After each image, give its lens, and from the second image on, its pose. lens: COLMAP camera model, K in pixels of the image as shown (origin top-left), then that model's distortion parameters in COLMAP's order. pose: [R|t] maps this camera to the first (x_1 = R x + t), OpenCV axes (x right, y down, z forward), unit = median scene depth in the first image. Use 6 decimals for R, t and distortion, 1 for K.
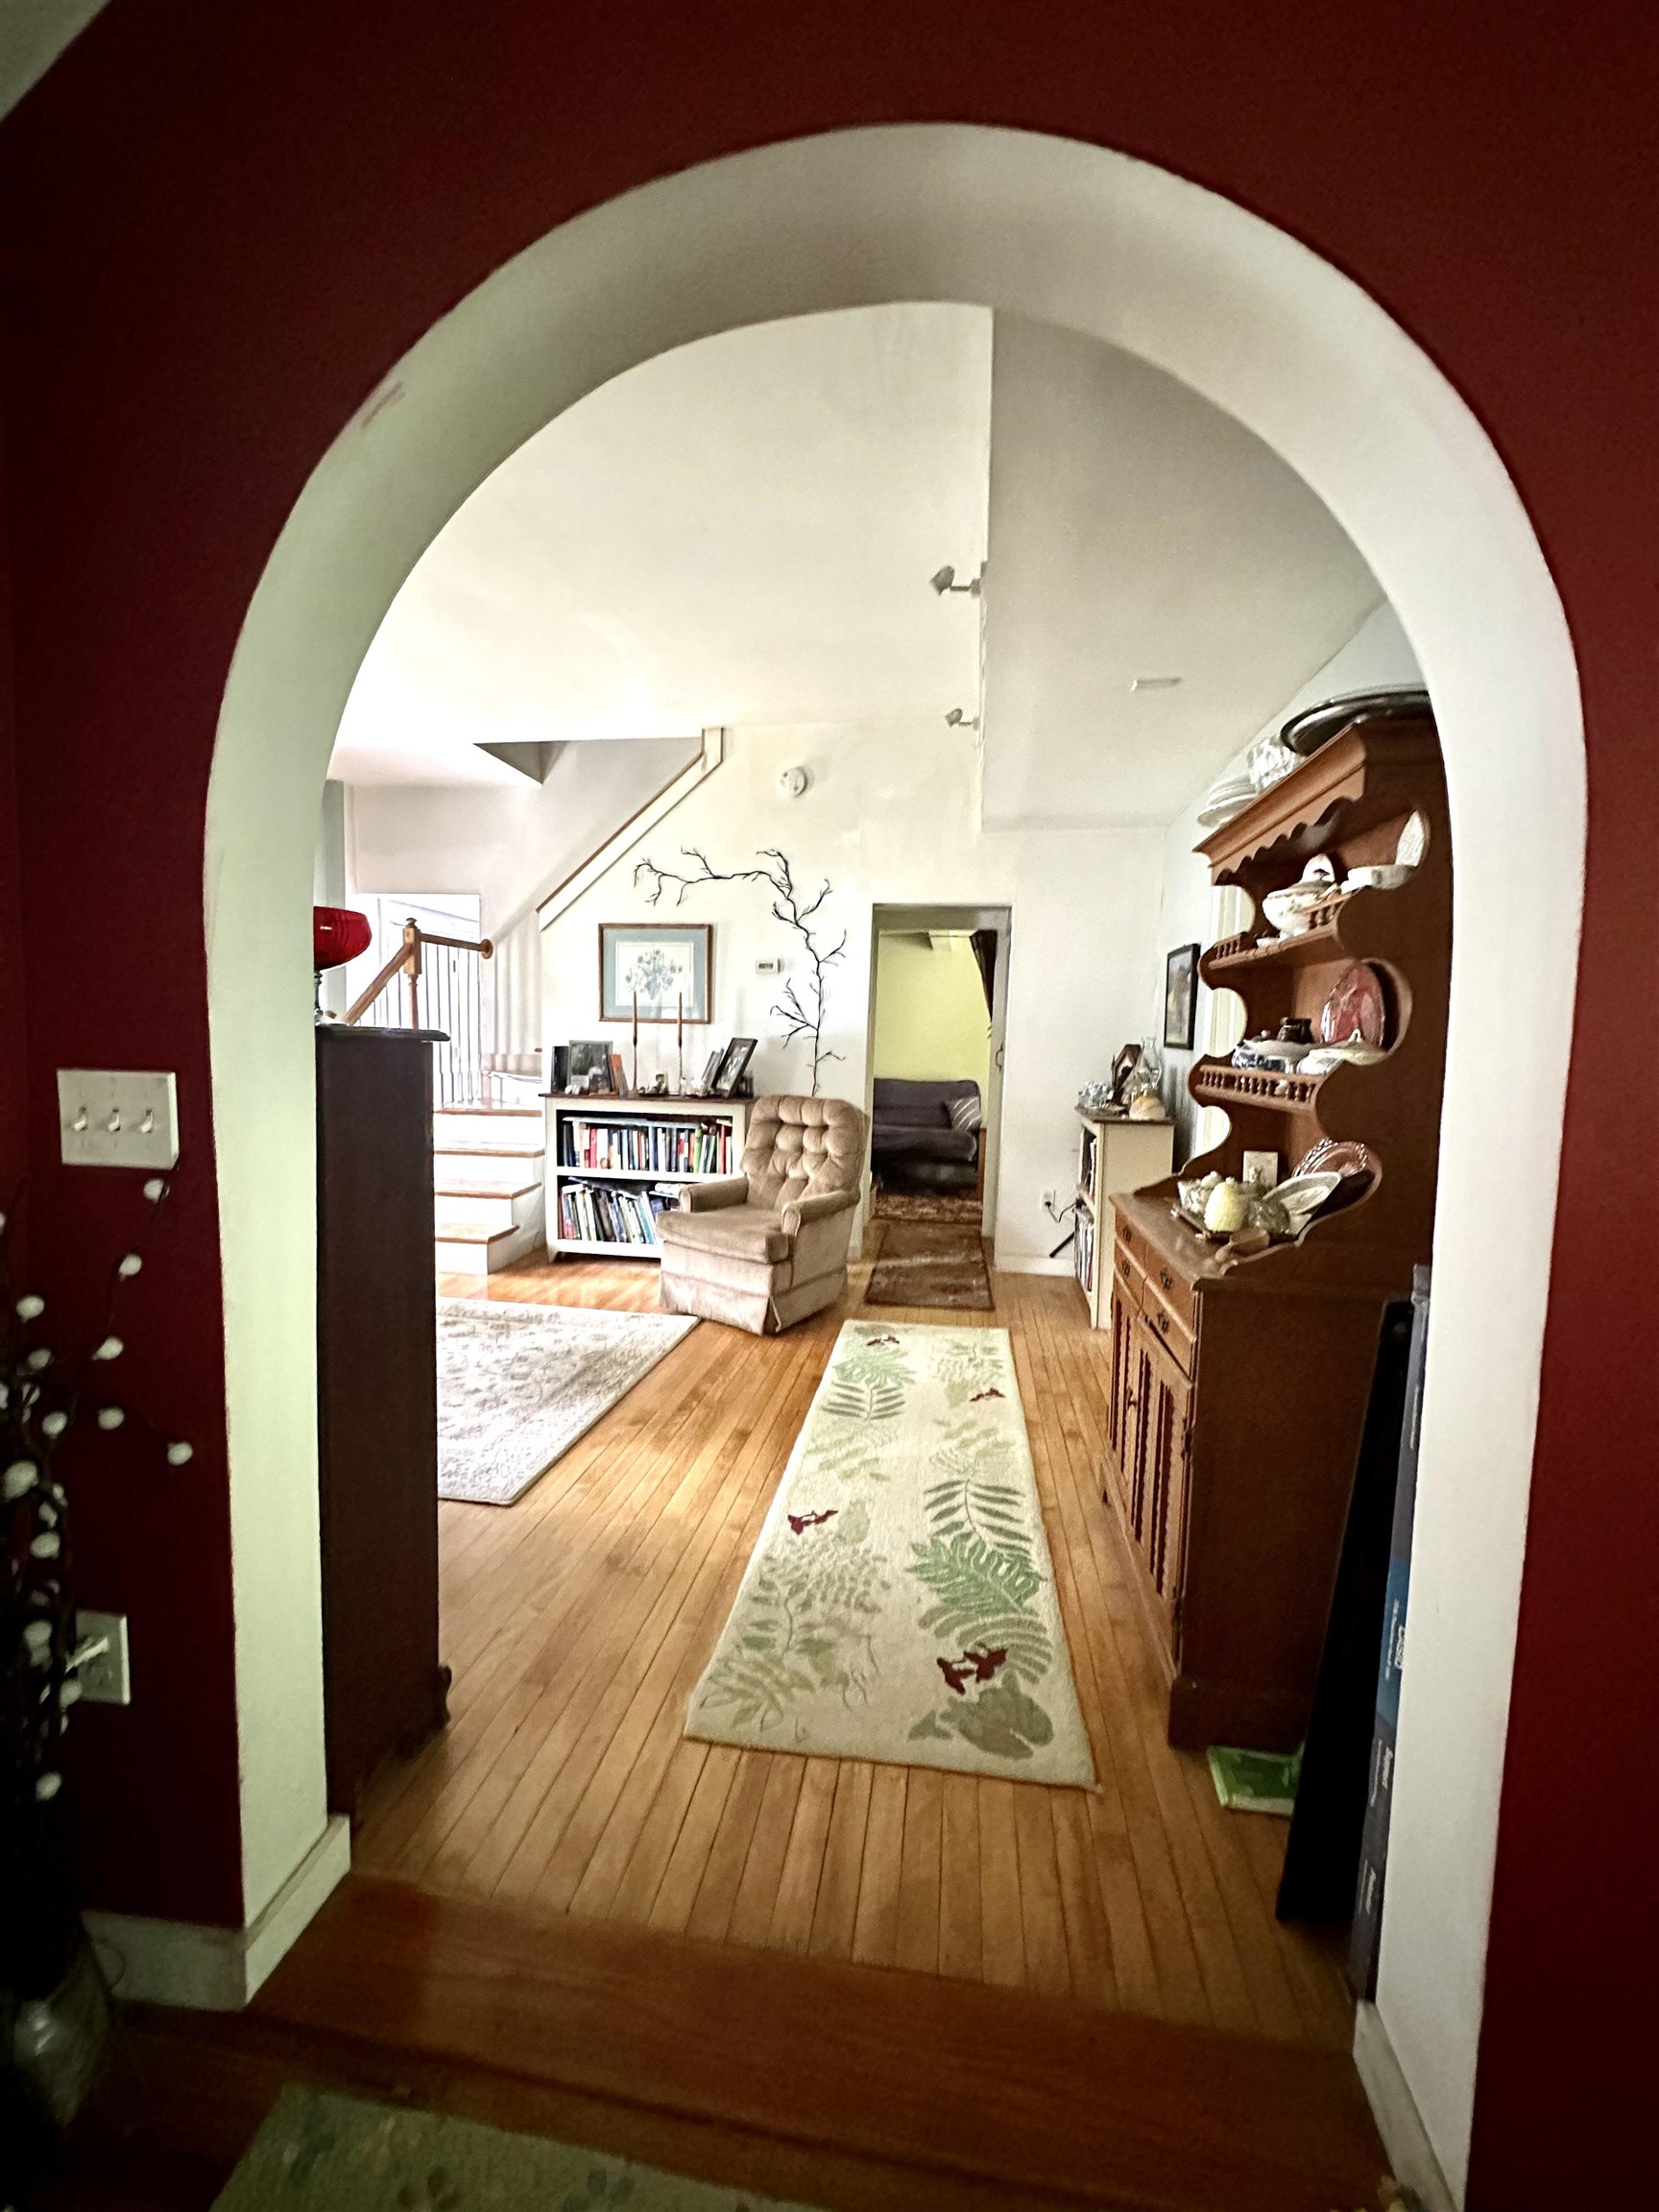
lens RADIAL K [[881.9, 0, 829.5], [0, 881.9, 1106.0], [0, 0, 1]] dist [-0.004308, 0.000525]
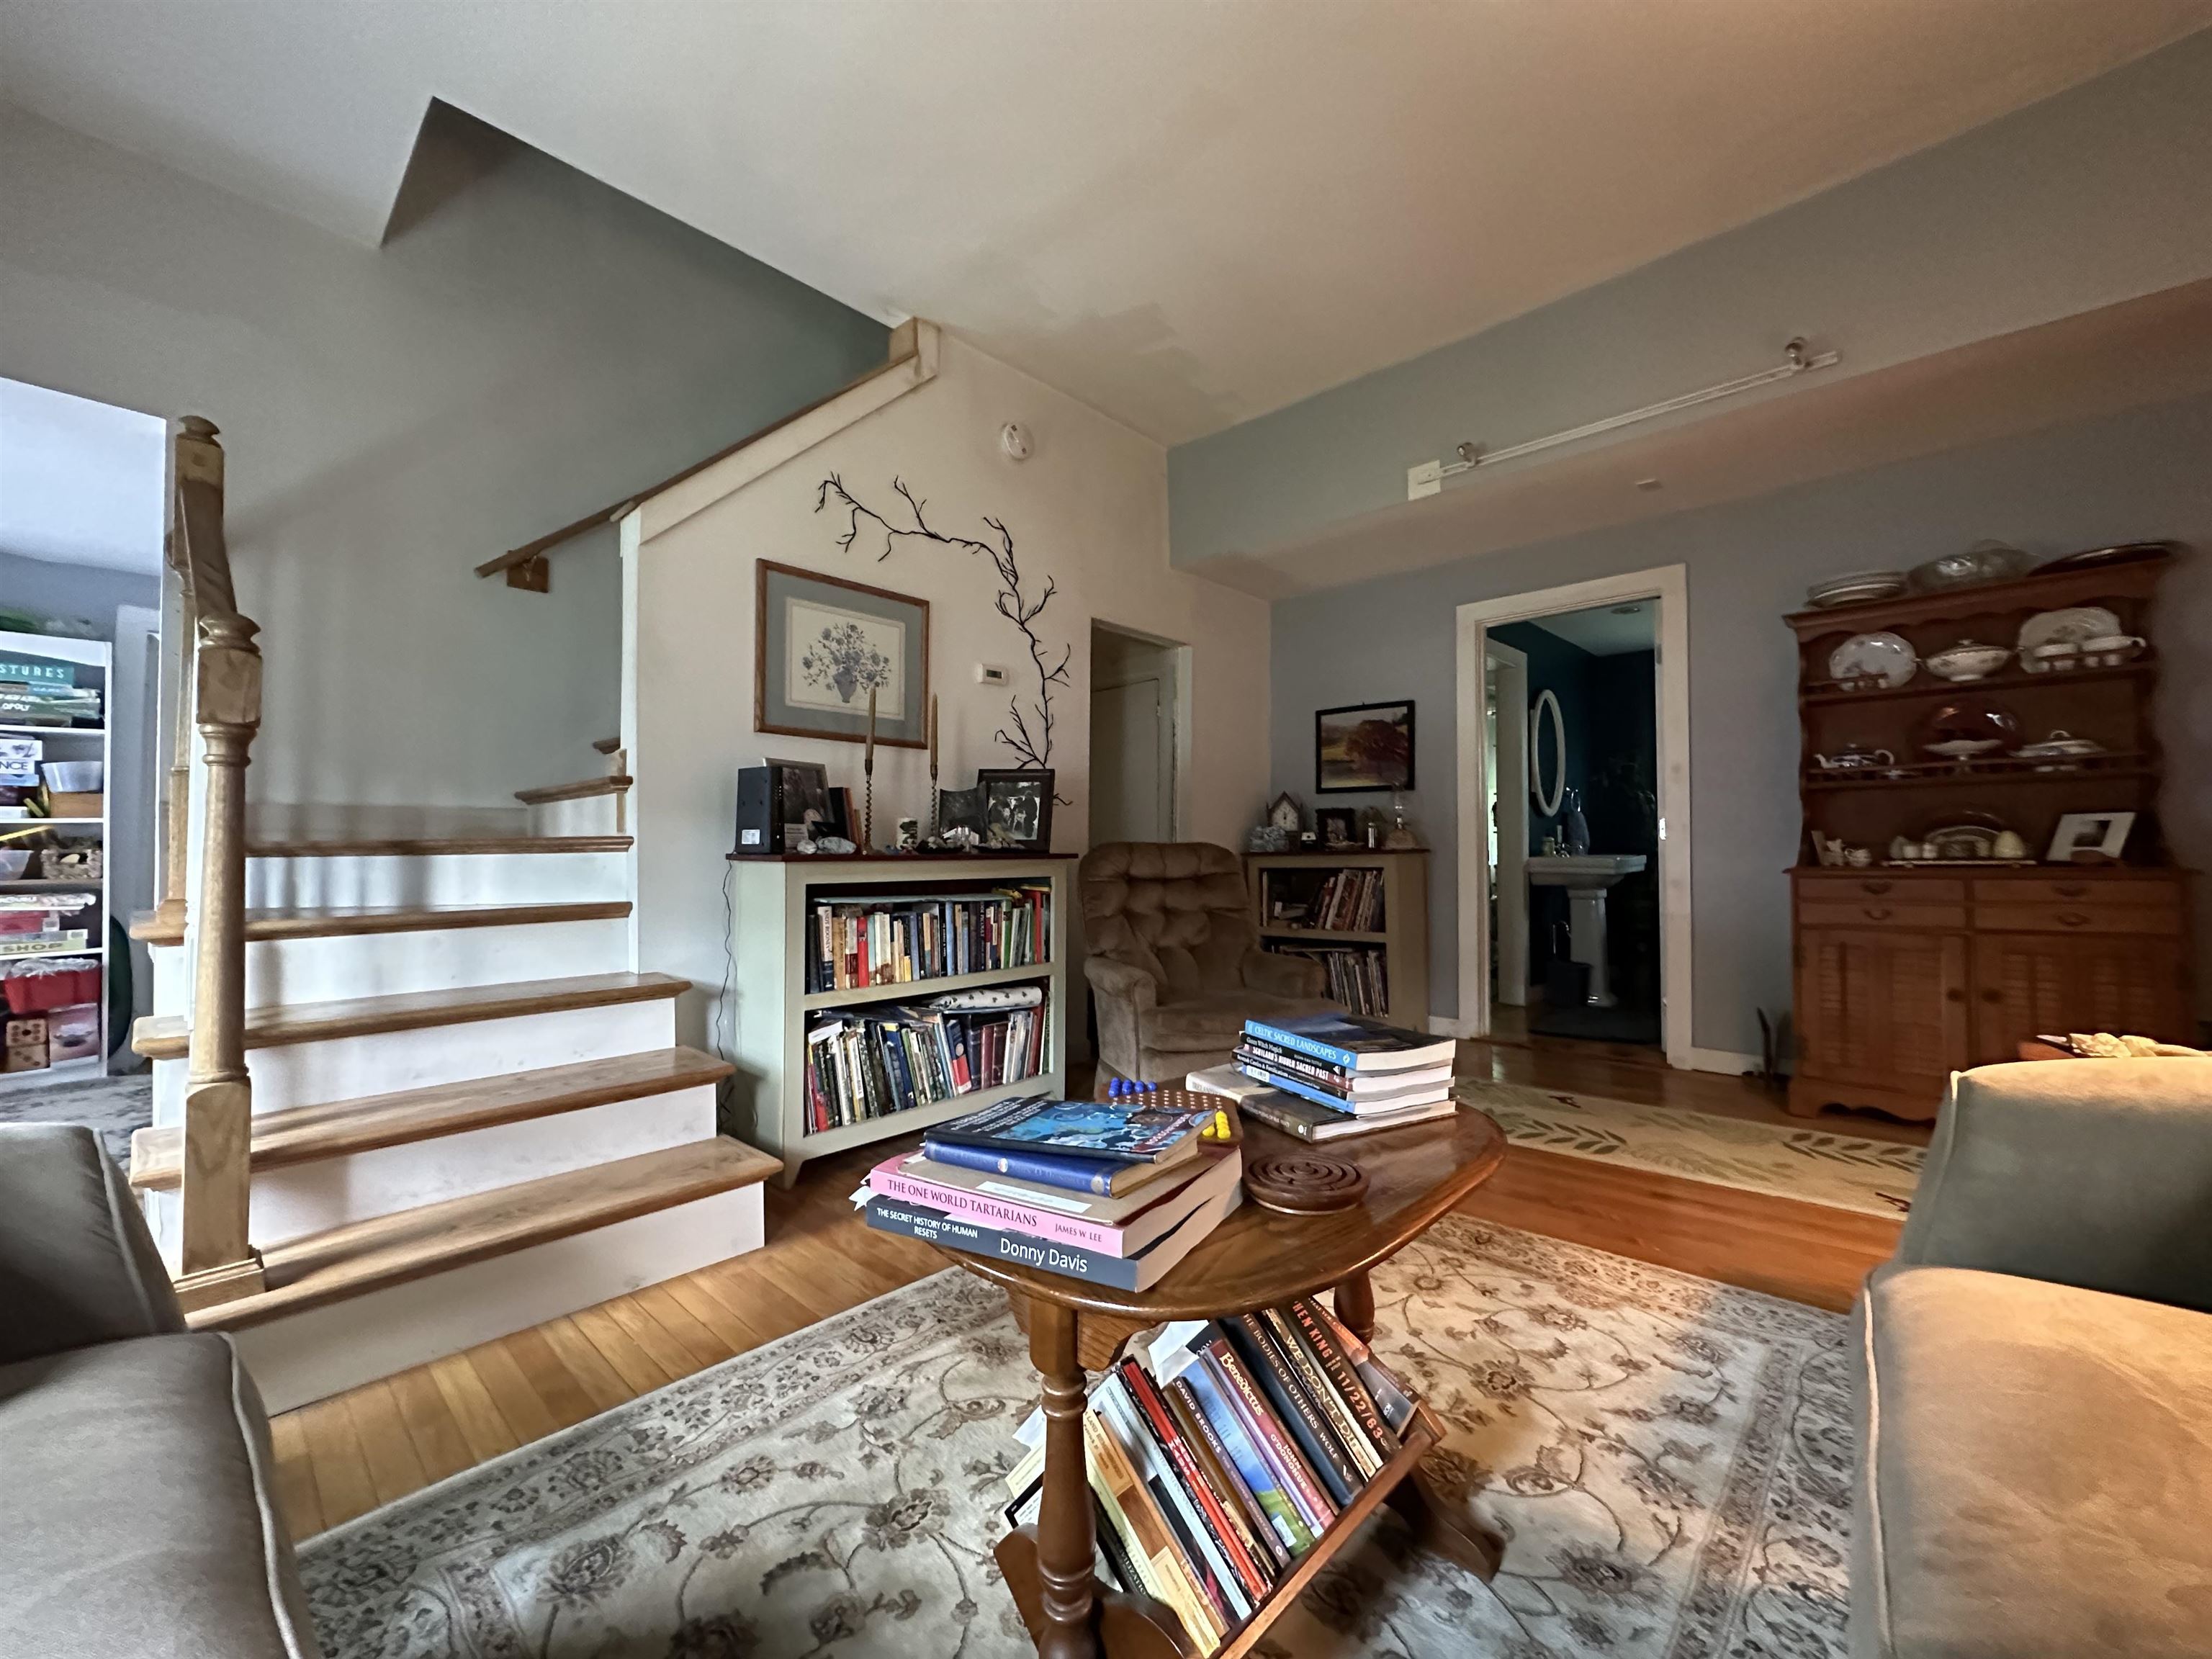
lens RADIAL K [[881.9, 0, 1106.0], [0, 881.9, 829.5], [0, 0, 1]] dist [-0.004308, 0.000525]
pose [[0.555462, -0.003988, 0.831532, -0.630598], [0.083218, 0.995235, -0.050816, 0.012183], [-0.827367, 0.097425, 0.553147, 0.544091]]
